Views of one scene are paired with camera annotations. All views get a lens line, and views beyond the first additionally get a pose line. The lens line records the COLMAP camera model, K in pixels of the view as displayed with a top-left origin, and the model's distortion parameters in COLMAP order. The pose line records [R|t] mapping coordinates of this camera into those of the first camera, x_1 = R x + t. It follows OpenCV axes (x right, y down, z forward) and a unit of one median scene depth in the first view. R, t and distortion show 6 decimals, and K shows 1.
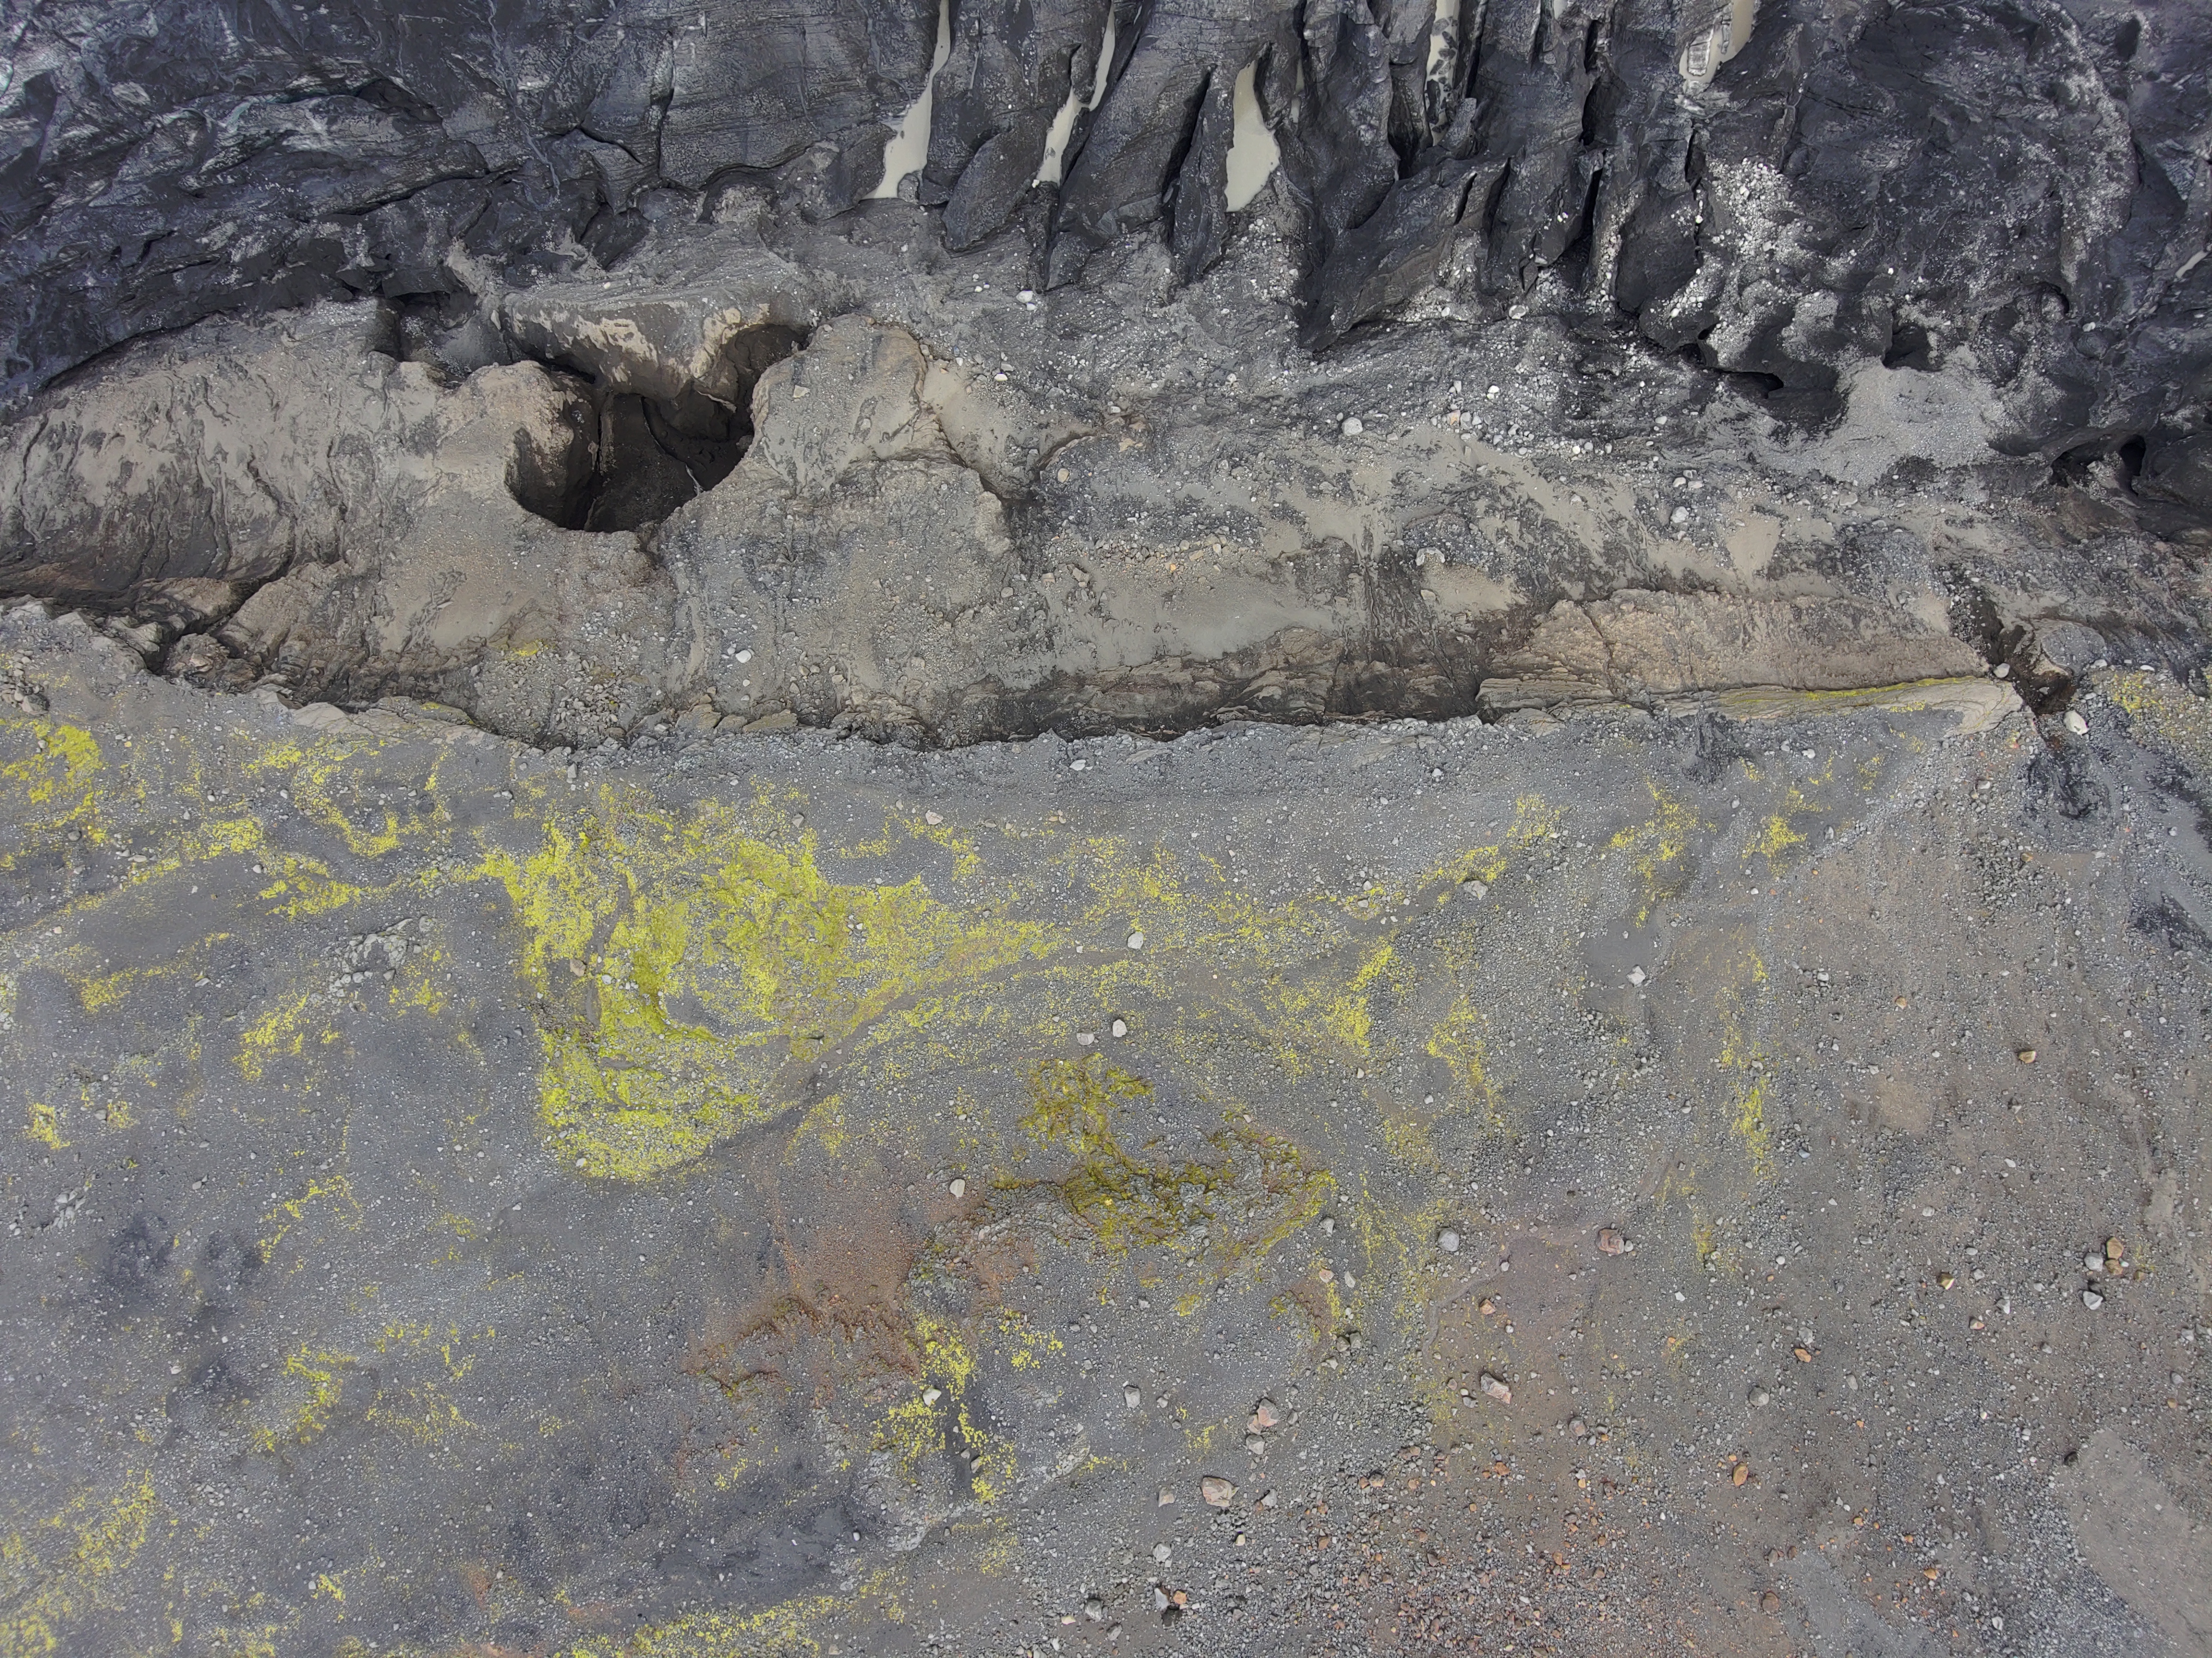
lens RADIAL K [[1337.2, 0, 1113.7], [0, 1337.2, 811.7], [0, 0, 1]] dist [0.123083, -0.126282]
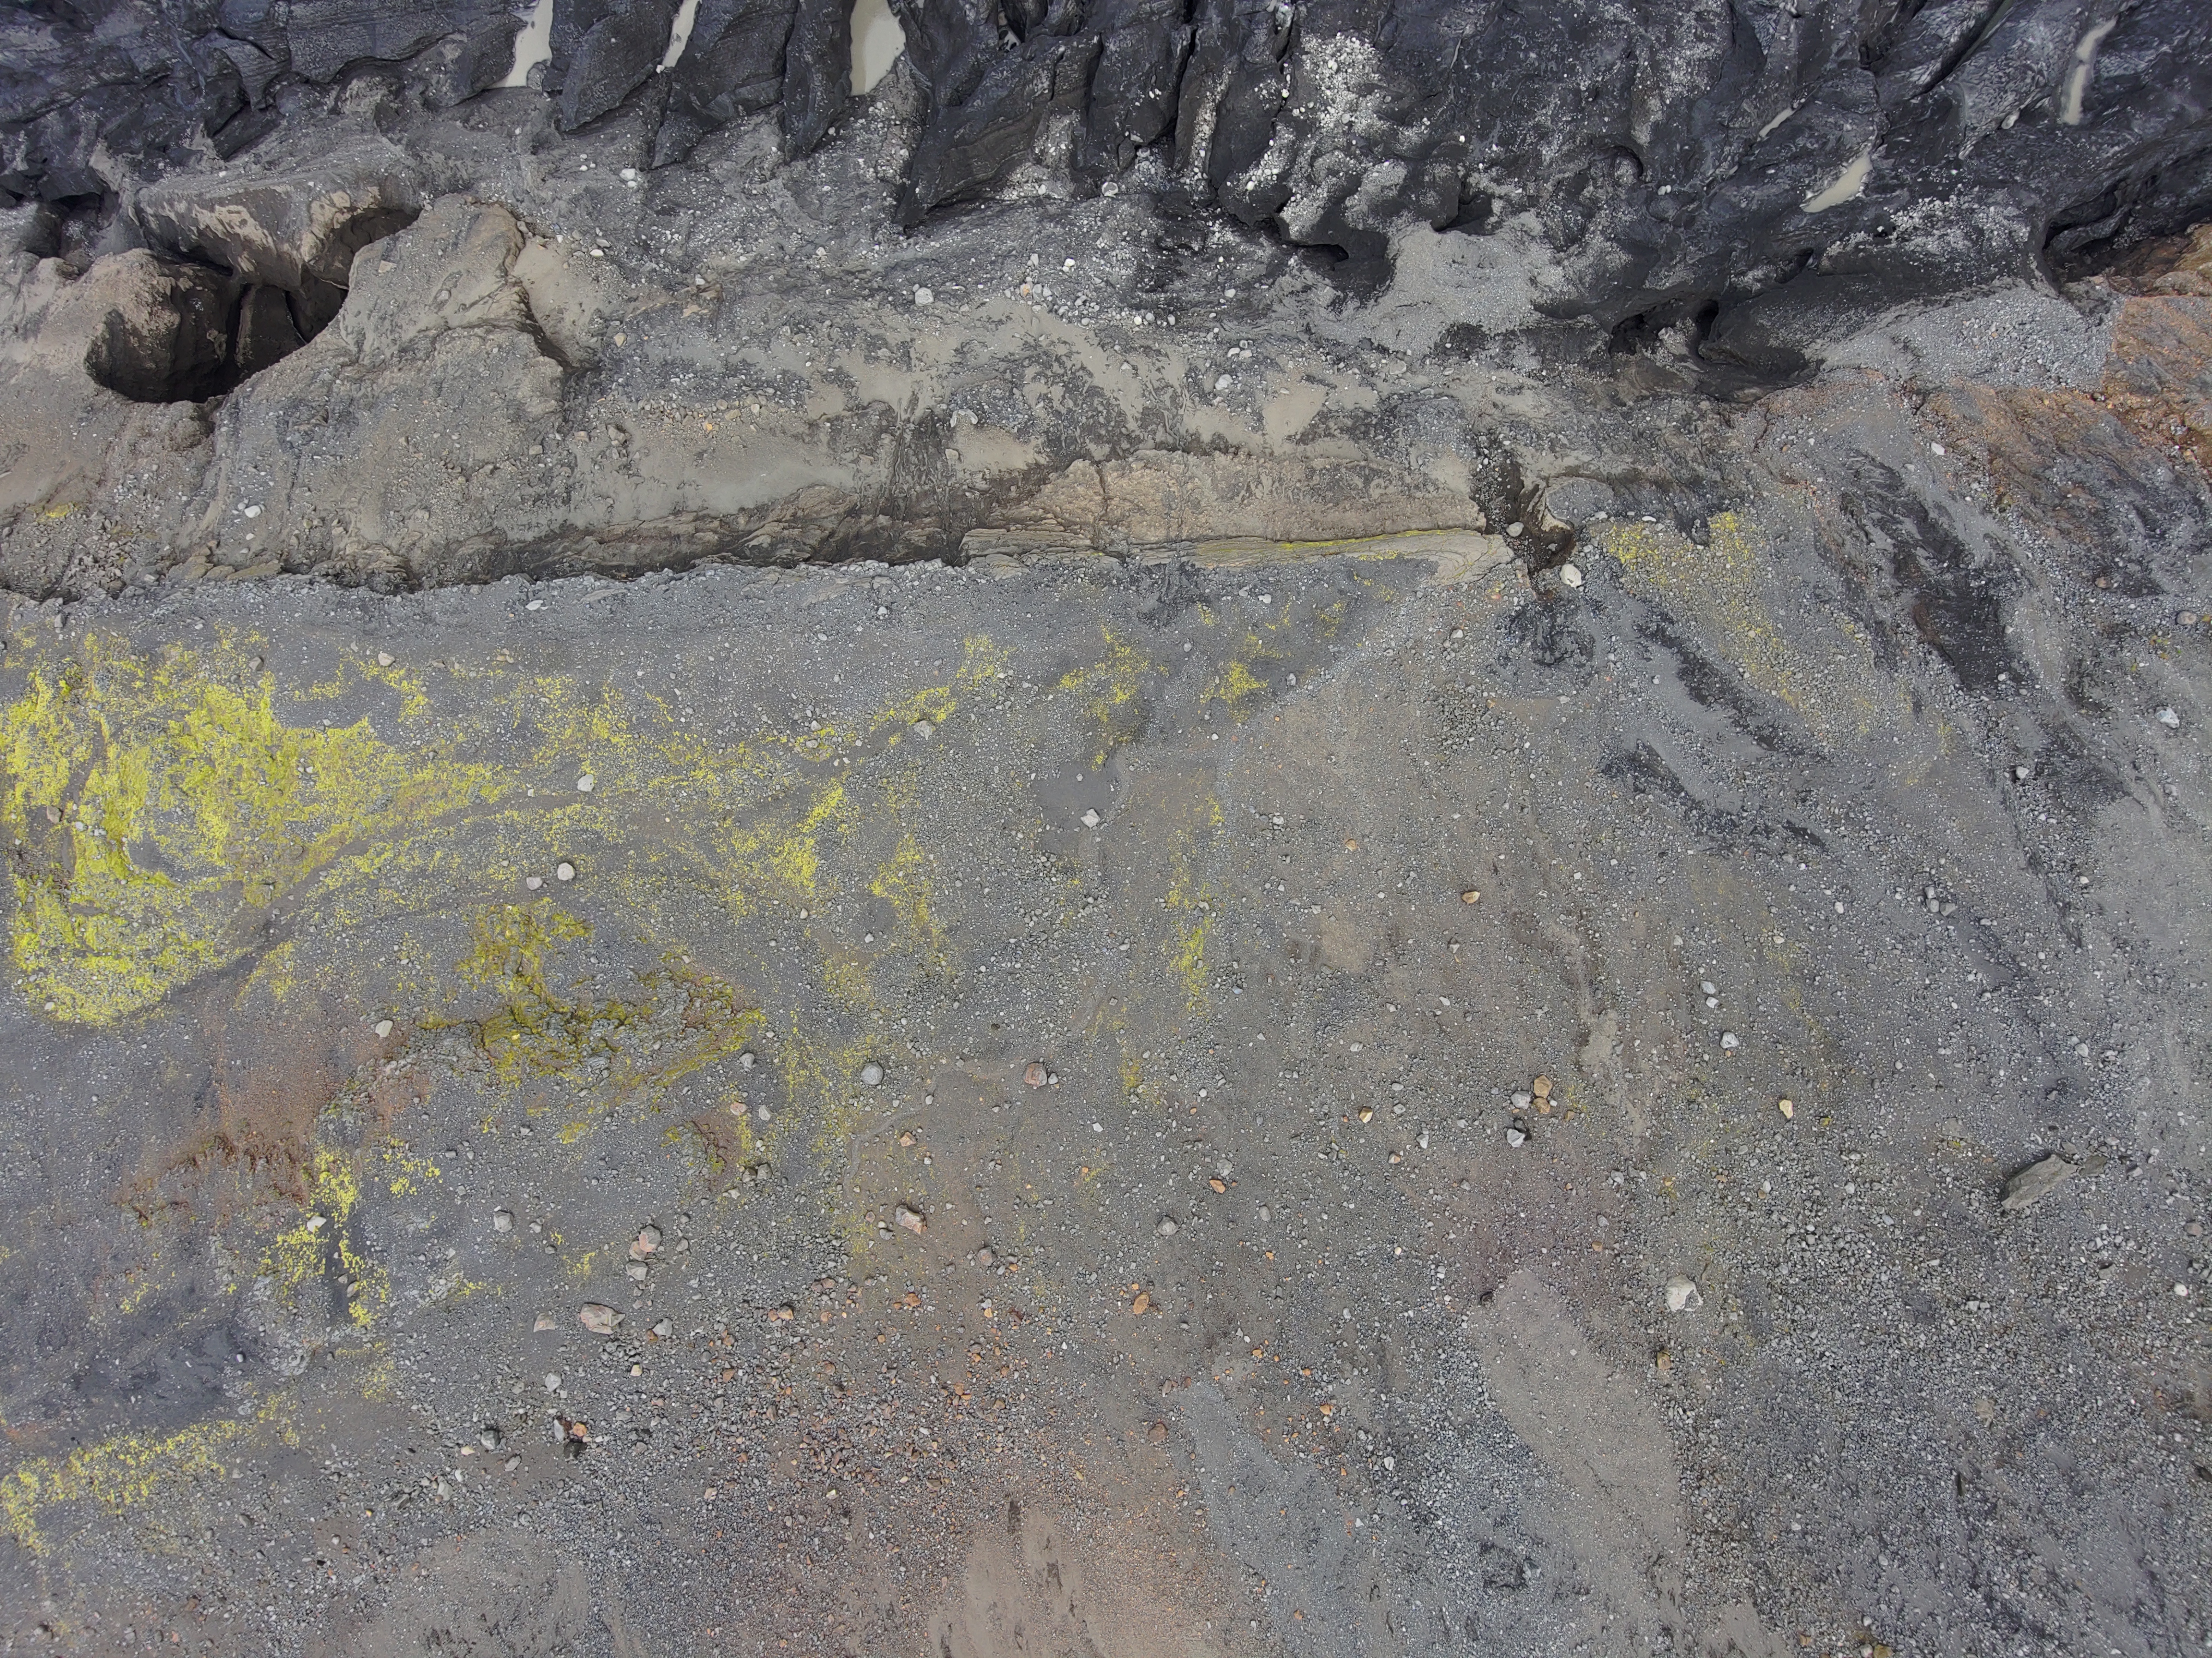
lens RADIAL K [[1337.2, 0, 1113.4], [0, 1337.2, 806.3], [0, 0, 1]] dist [0.123083, -0.126282]
pose [[0.999623, 0.001974, -0.027368, 0.394633], [-0.002145, 0.999978, -0.006214, 0.108671], [0.027355, 0.006271, 0.999606, 0.011549]]
